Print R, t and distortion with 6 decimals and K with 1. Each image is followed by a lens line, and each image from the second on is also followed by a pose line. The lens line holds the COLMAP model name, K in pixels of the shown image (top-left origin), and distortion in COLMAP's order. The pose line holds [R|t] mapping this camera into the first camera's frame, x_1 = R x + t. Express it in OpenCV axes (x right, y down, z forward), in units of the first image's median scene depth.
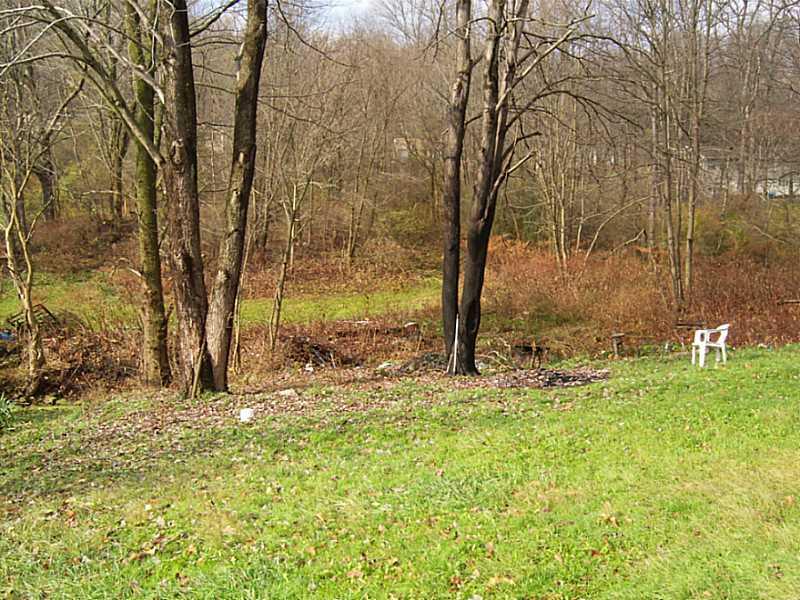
lens RADIAL K [[822.0, 0, 400.0], [0, 822.0, 300.0], [0, 0, 1]] dist [-0.125701, 0.007761]
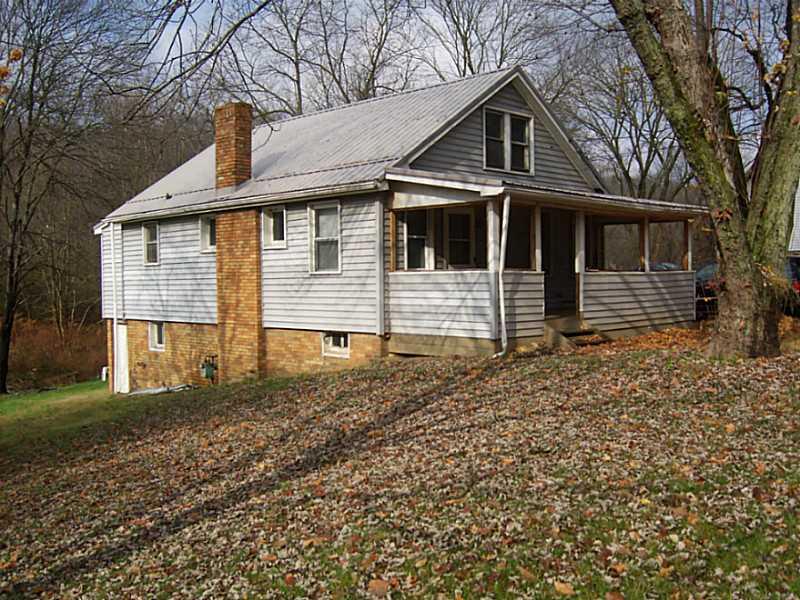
lens RADIAL K [[822.0, 0, 400.0], [0, 822.0, 300.0], [0, 0, 1]] dist [-0.125701, 0.007761]
pose [[0.840722, -0.018664, 0.541145, -0.062884], [0.057947, 0.996768, -0.055647, 0.006890], [-0.538357, 0.078142, 0.839086, -0.505477]]
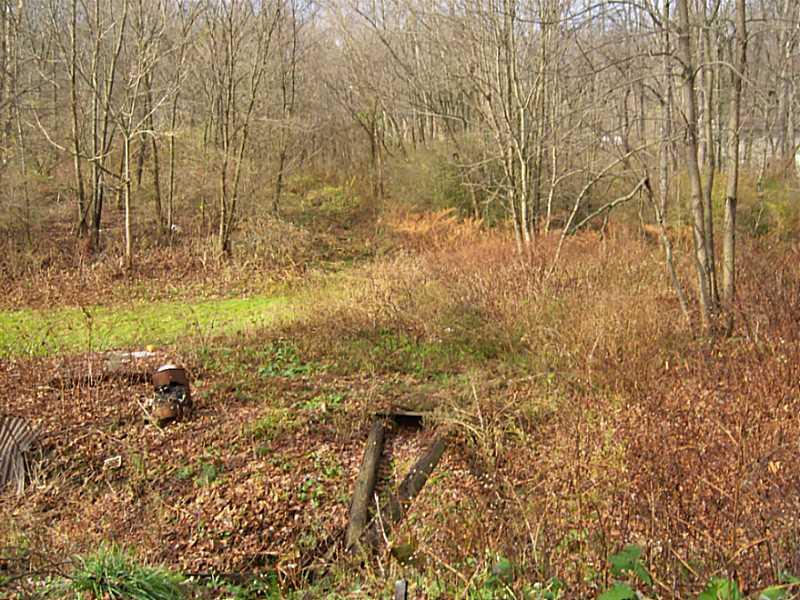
lens RADIAL K [[822.0, 0, 400.0], [0, 822.0, 300.0], [0, 0, 1]] dist [-0.125701, 0.007761]
pose [[0.999802, -0.009170, -0.017650, 0.111327], [0.009296, 0.999931, 0.007117, -0.009819], [0.017583, -0.007280, 0.999819, 0.350193]]
